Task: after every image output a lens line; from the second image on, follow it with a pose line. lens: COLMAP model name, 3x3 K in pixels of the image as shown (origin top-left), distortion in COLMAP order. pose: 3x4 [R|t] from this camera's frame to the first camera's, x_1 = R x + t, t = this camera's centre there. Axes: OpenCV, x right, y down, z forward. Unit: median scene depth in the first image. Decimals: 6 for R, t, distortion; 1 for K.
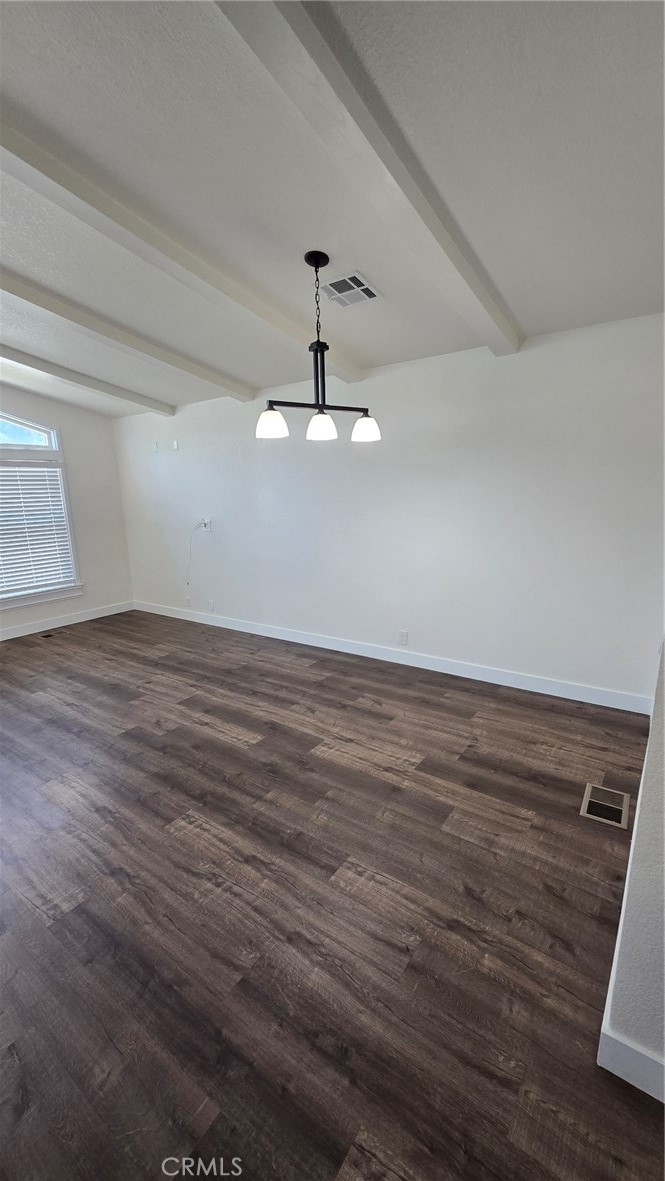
lens RADIAL K [[479.0, 0, 329.1], [0, 479.0, 601.7], [0, 0, 1]] dist [-0.000115, 0.000062]
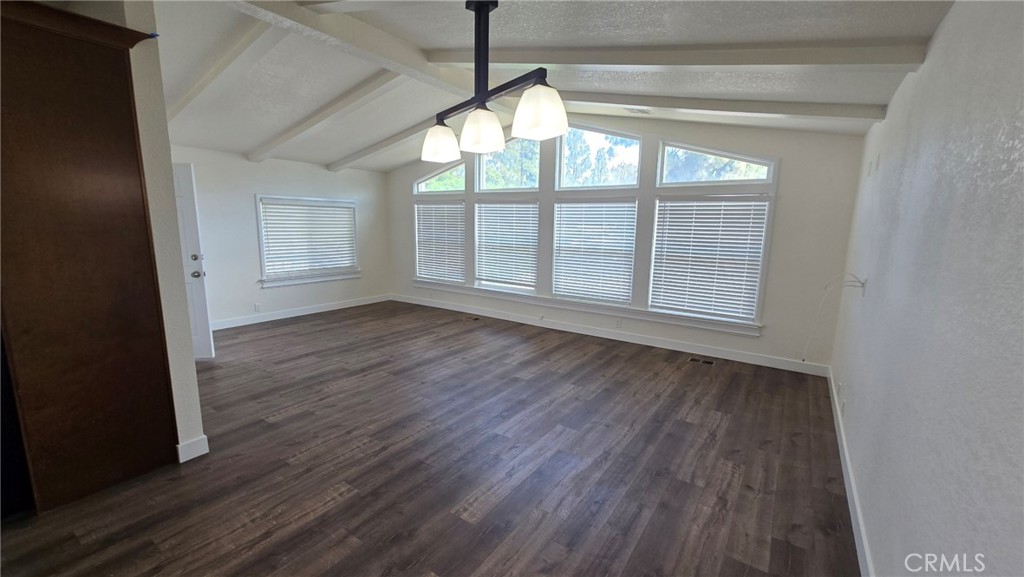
lens RADIAL K [[417.6, 0, 514.1], [0, 417.6, 294.3], [0, 0, 1]] dist [-0.000652, -0.000158]
pose [[0.019509, 0.193620, -0.980883, 0.401832], [-0.251309, 0.950521, 0.182629, -0.194502], [0.967710, 0.242942, 0.067203, 0.758097]]
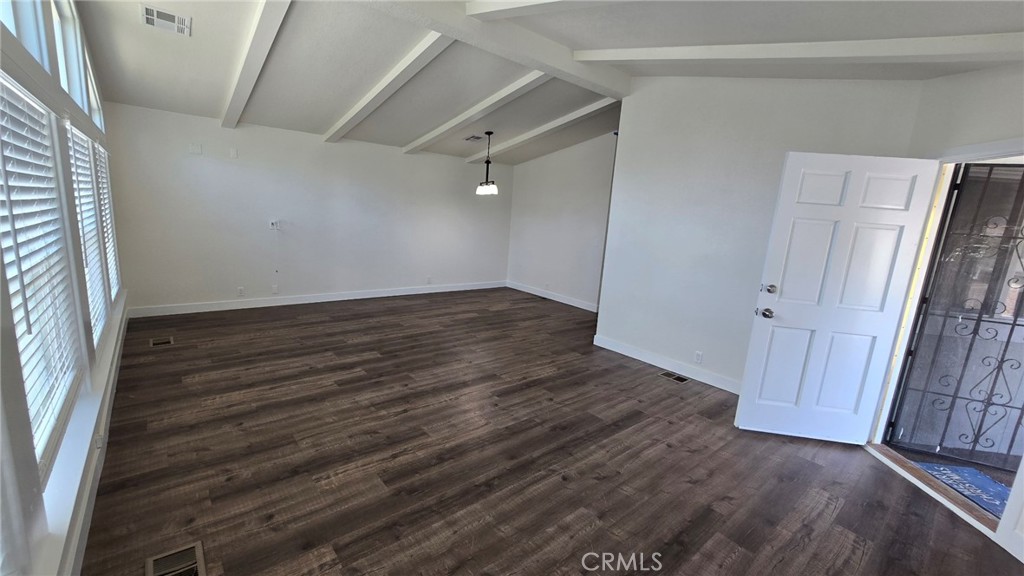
lens RADIAL K [[417.6, 0, 514.1], [0, 417.6, 293.8], [0, 0, 1]] dist [-0.000652, -0.000158]
pose [[0.241021, -0.143850, 0.959800, -1.707317], [0.151493, 0.982408, 0.109196, -0.007877], [-0.958623, 0.119084, 0.258573, 0.211390]]
